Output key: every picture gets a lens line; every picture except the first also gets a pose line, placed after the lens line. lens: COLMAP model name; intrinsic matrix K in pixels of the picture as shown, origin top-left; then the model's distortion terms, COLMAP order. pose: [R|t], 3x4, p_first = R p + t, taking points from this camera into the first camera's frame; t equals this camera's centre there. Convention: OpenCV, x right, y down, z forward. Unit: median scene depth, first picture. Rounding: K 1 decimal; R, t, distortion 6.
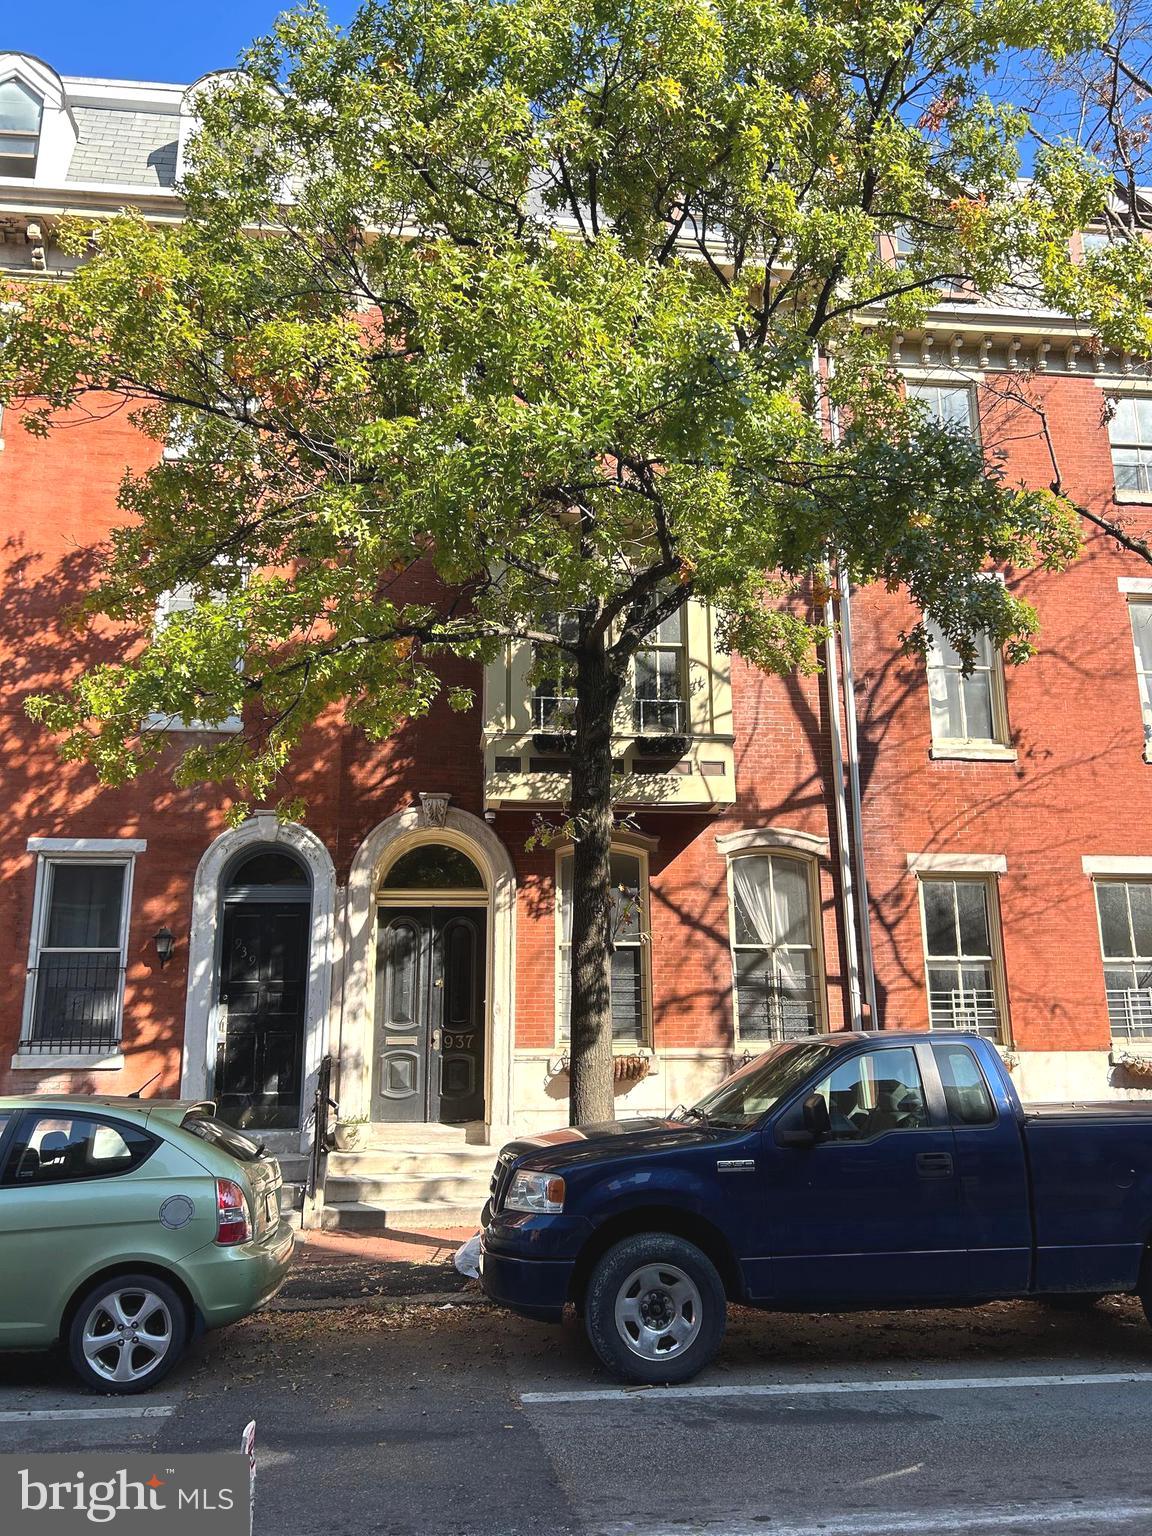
lens RADIAL K [[1173.4, 0, 576.0], [0, 1173.4, 768.0], [0, 0, 1]] dist [0.096561, -0.002747]
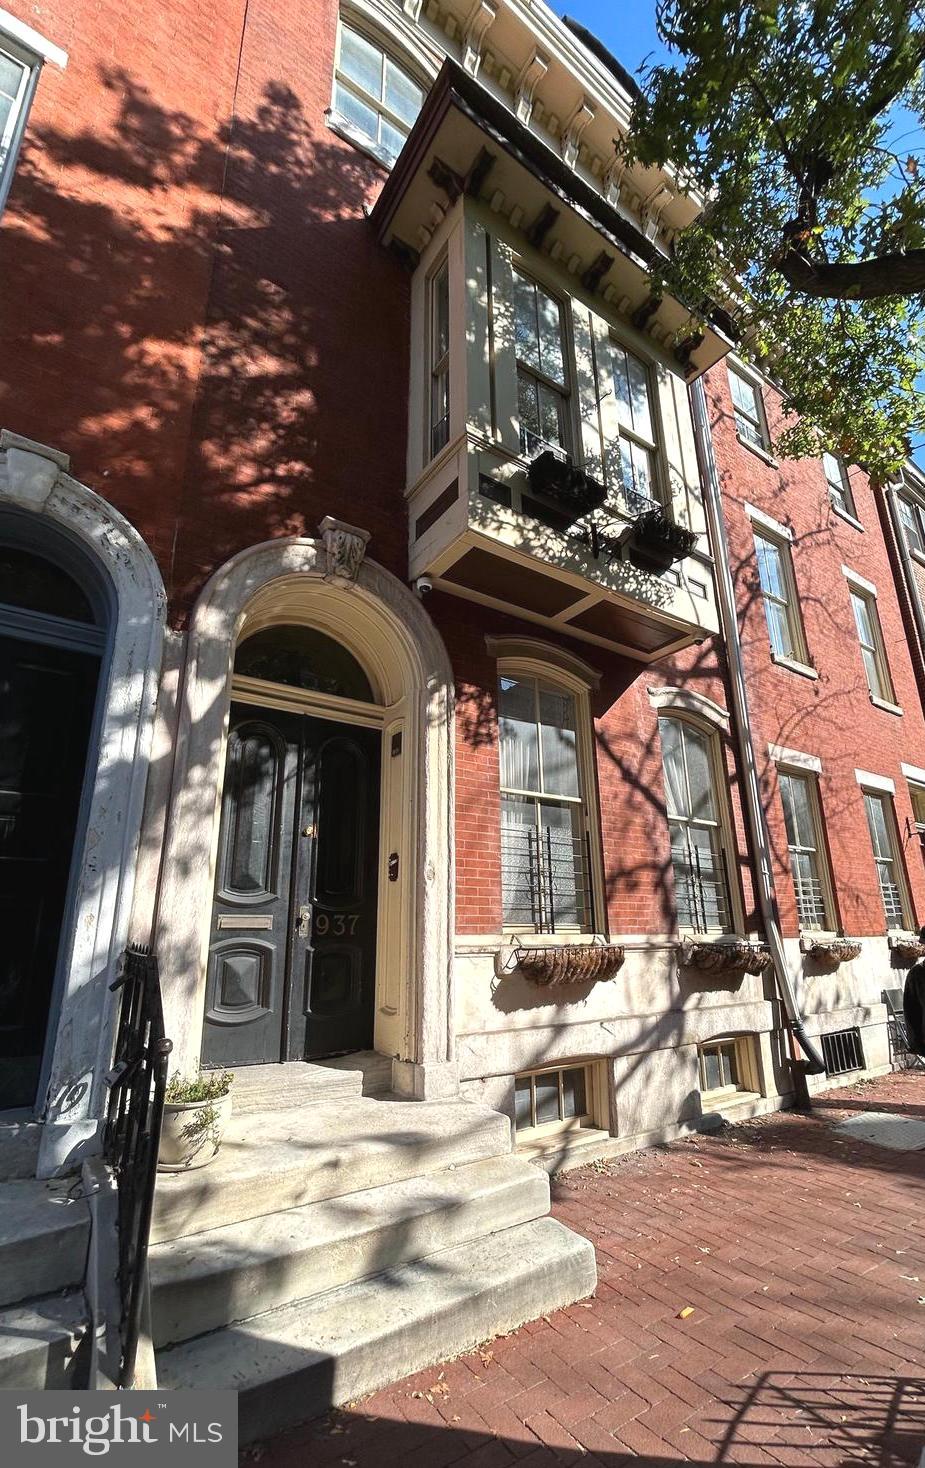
lens RADIAL K [[617.5, 0, 460.7], [0, 617.5, 774.0], [0, 0, 1]] dist [0.021079, -0.000049]
pose [[0.882313, 0.119683, 0.455192, -0.201466], [-0.102773, 0.992782, -0.061823, 0.166866], [-0.459306, 0.007766, 0.888244, 0.681037]]
